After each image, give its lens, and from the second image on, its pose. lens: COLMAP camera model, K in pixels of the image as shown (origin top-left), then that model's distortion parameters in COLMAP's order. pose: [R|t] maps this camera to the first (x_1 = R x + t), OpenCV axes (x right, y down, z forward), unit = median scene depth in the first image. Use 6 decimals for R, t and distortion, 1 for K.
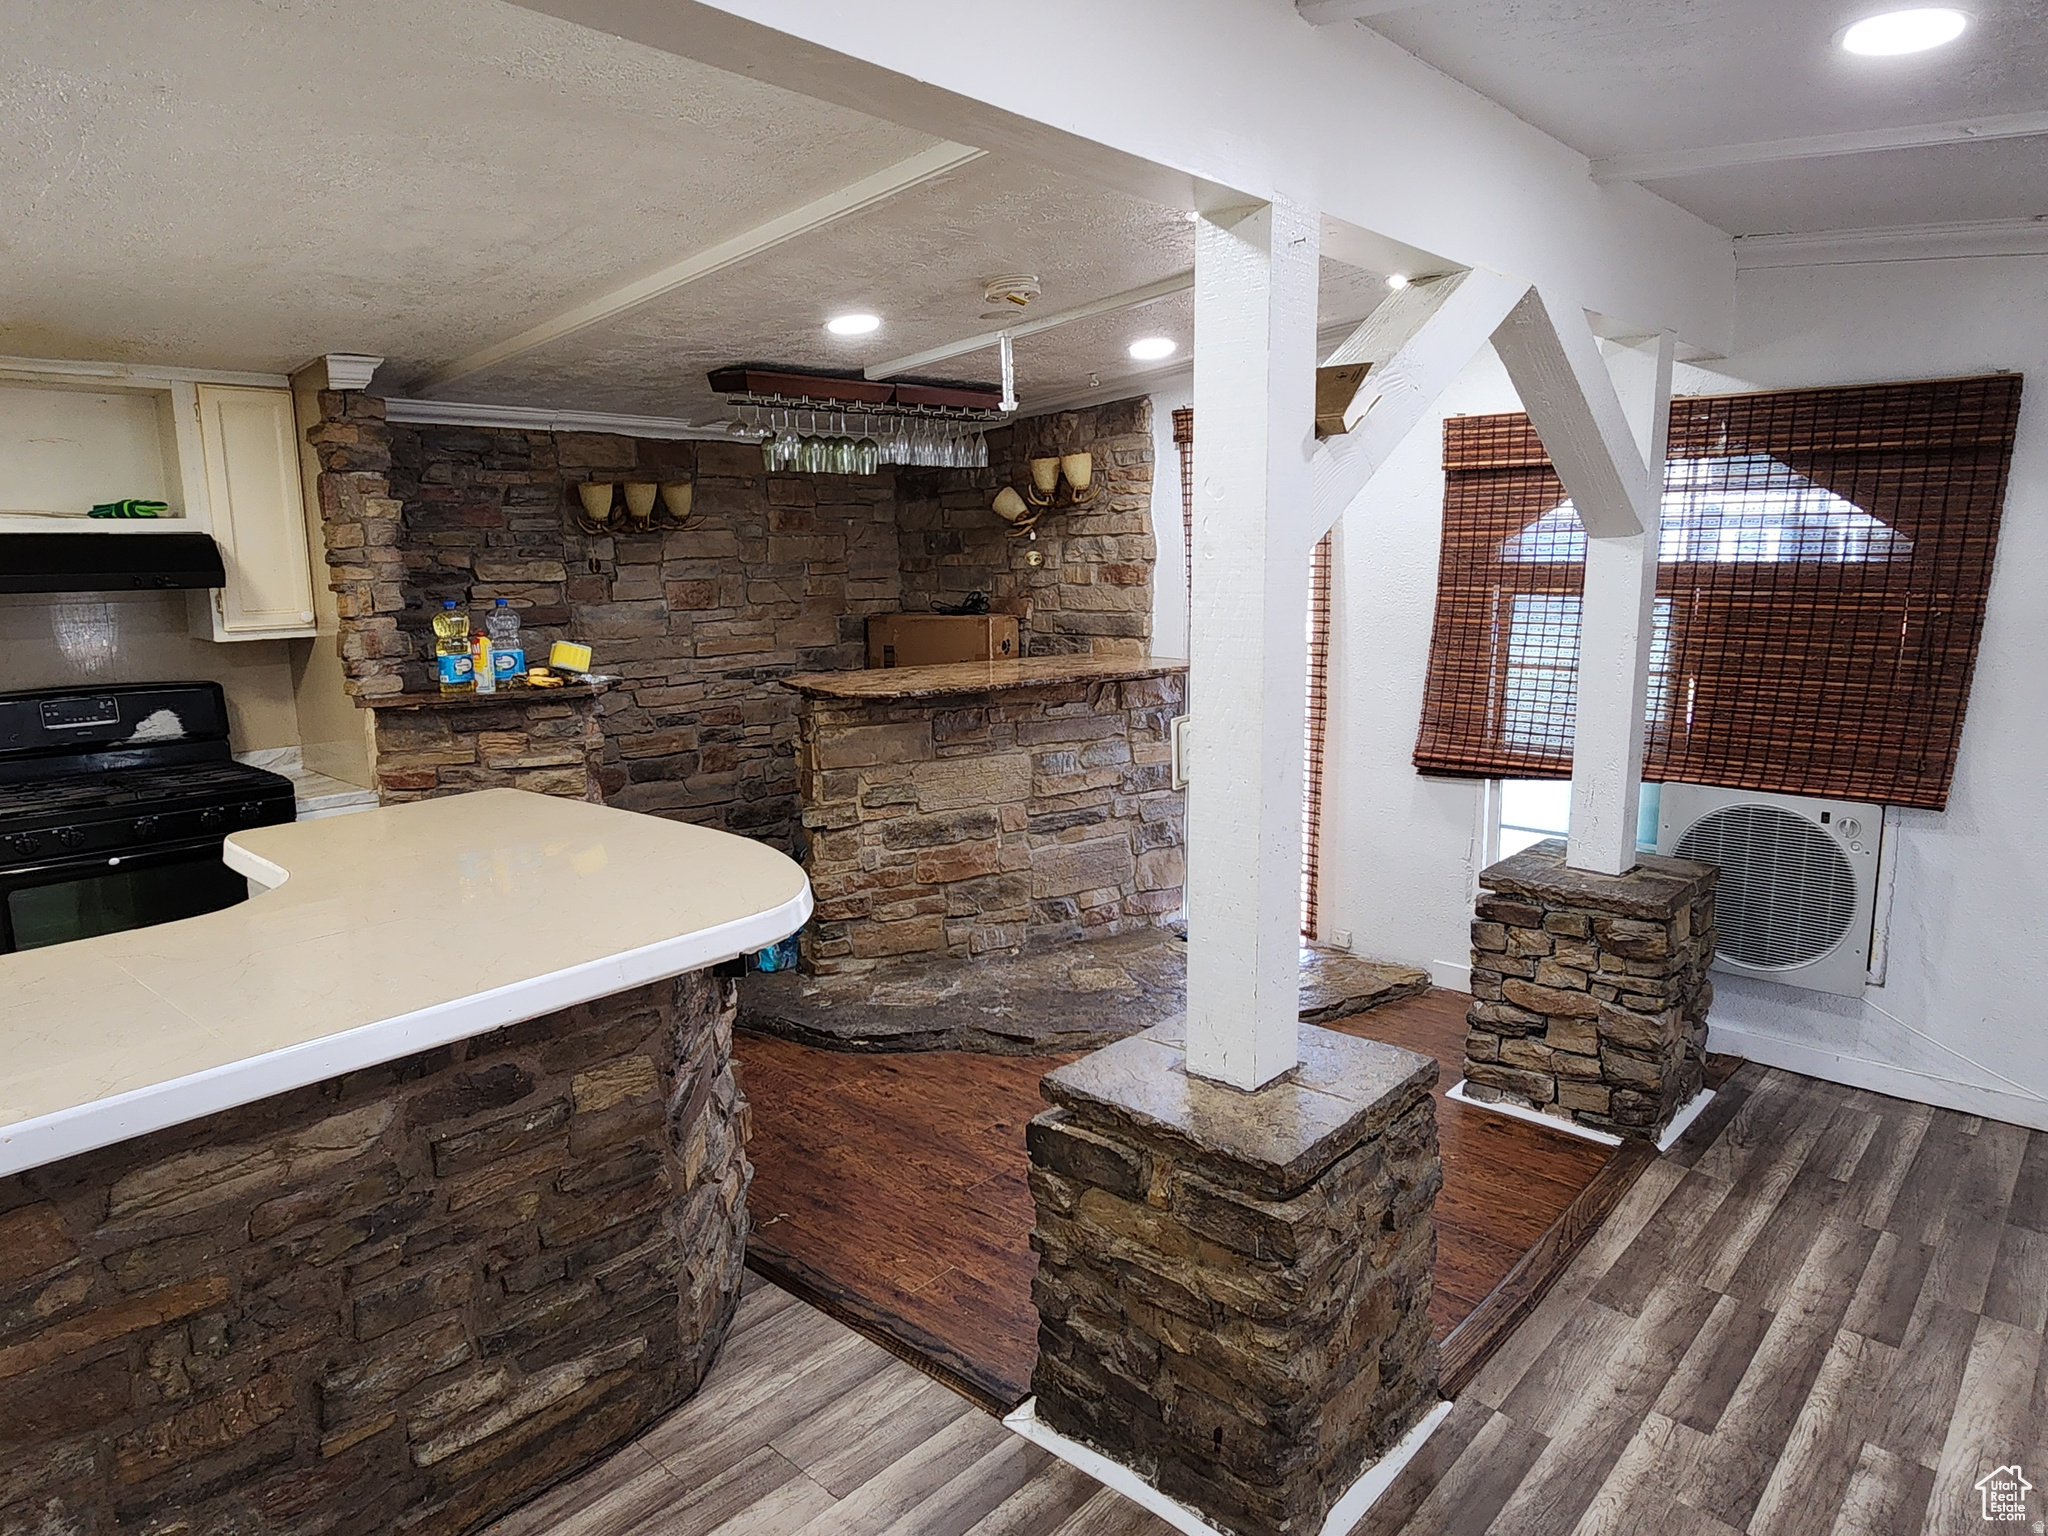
lens RADIAL K [[1287.1, 0, 1023.0], [0, 1287.1, 770.9], [0, 0, 1]] dist [-0.000410, 0.000119]
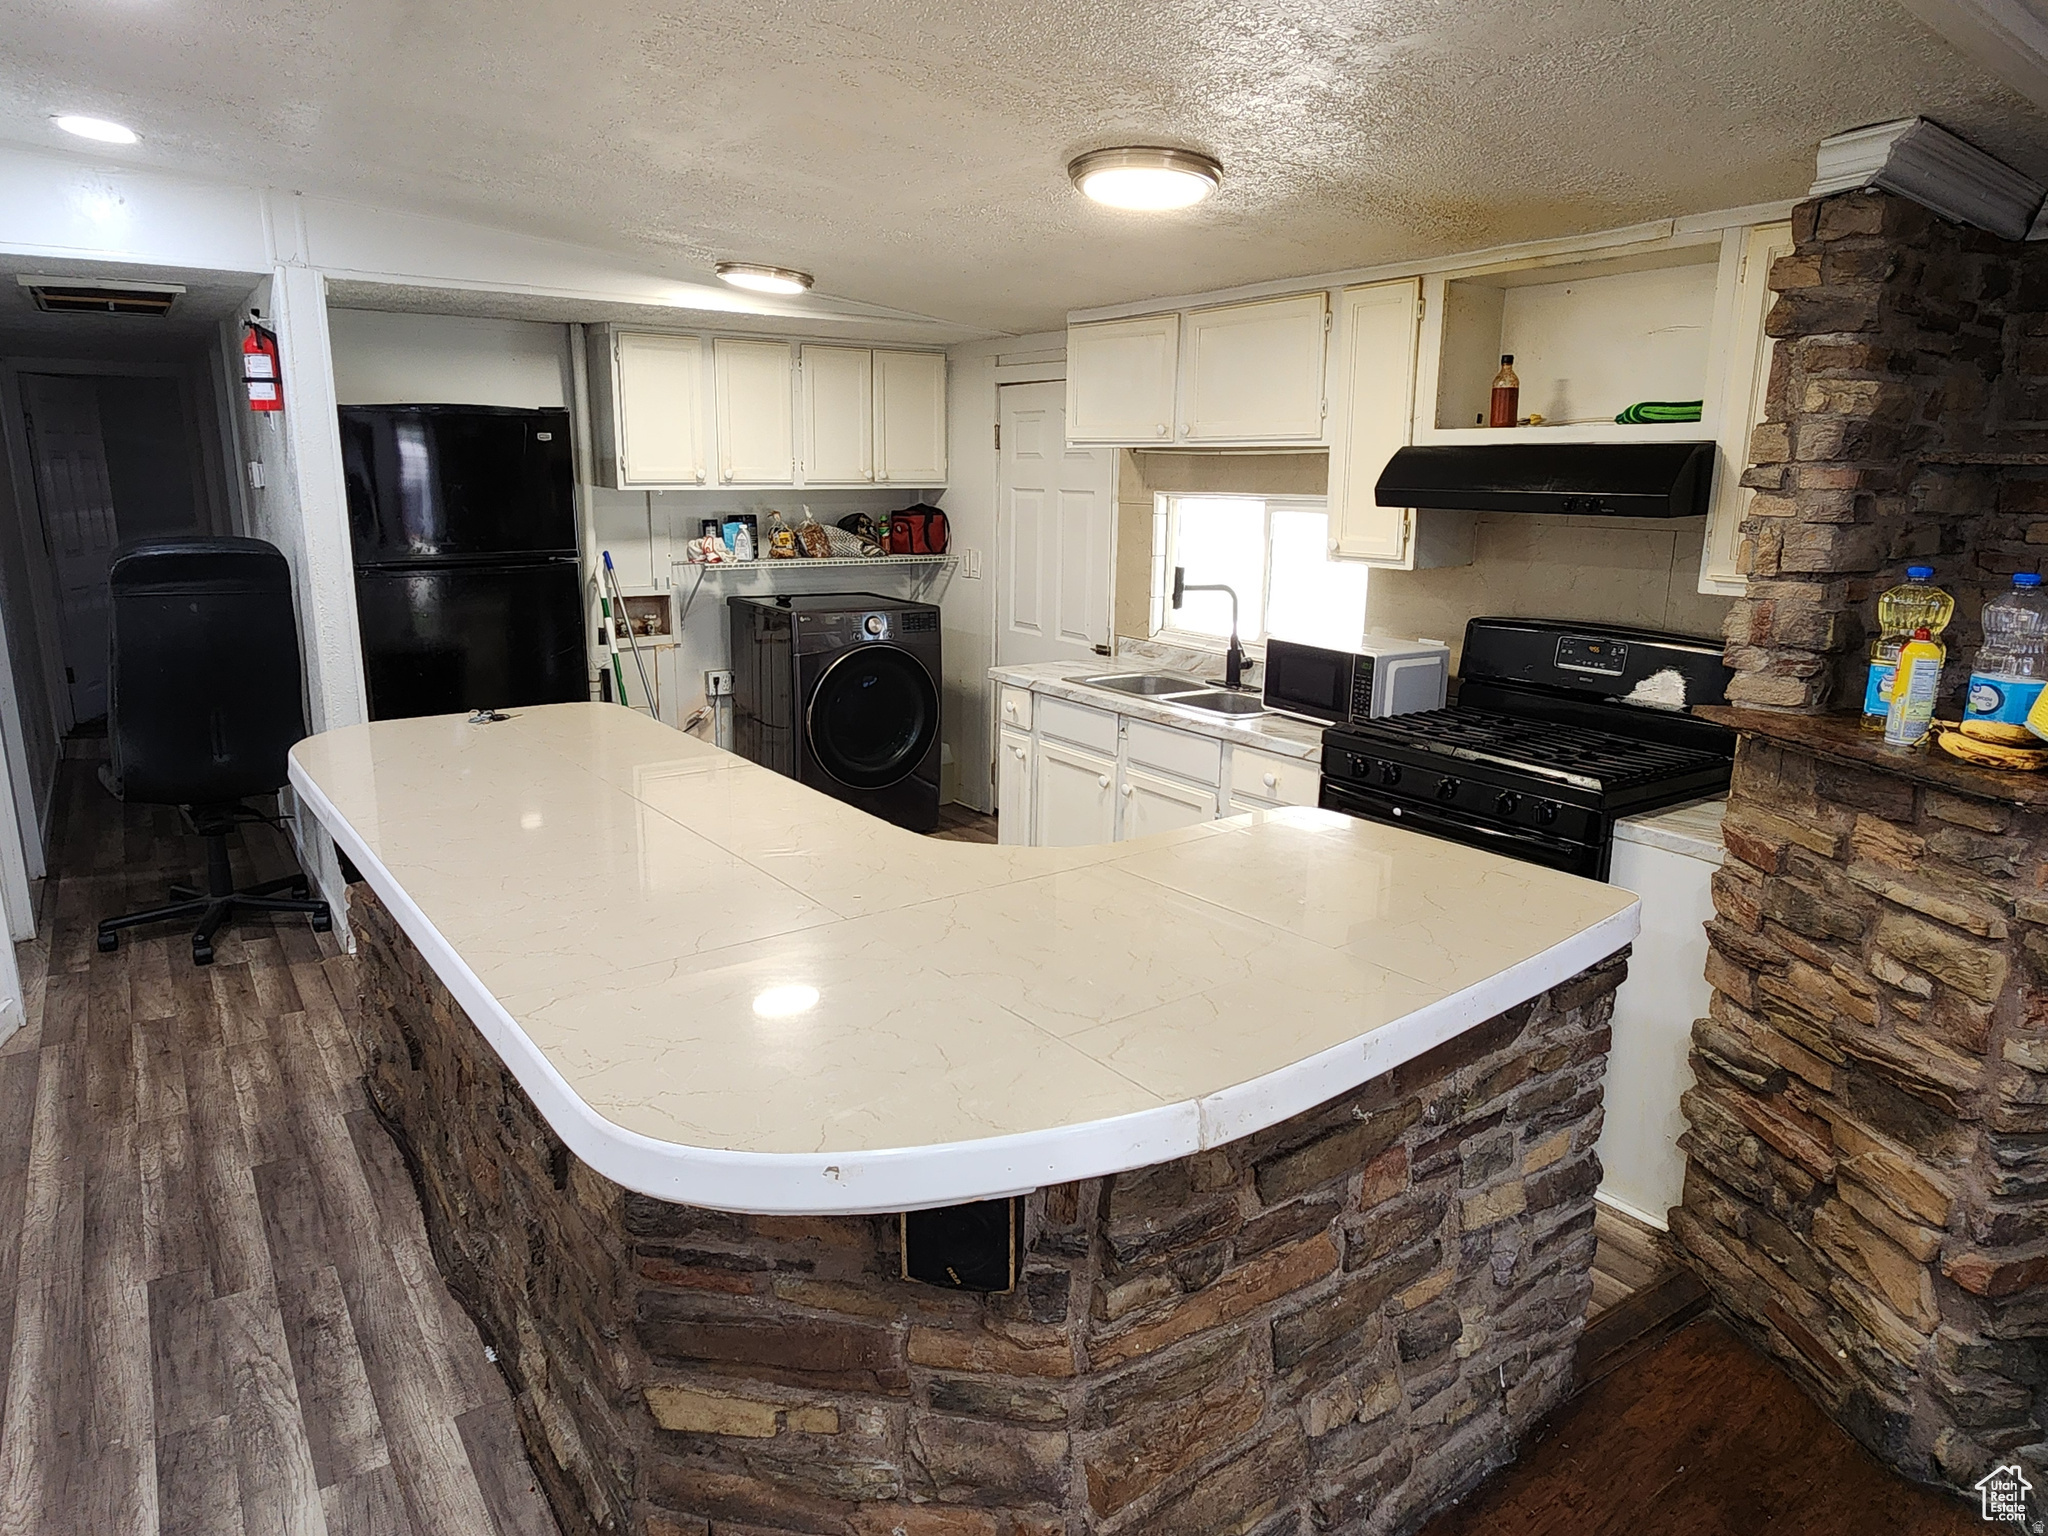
lens RADIAL K [[1287.1, 0, 1023.3], [0, 1287.1, 758.8], [0, 0, 1]] dist [-0.000410, 0.000119]
pose [[-0.235083, 0.226138, -0.945303, 0.172817], [-0.170814, 0.947810, 0.269217, -0.140764], [0.956848, 0.224760, -0.184187, 0.783021]]
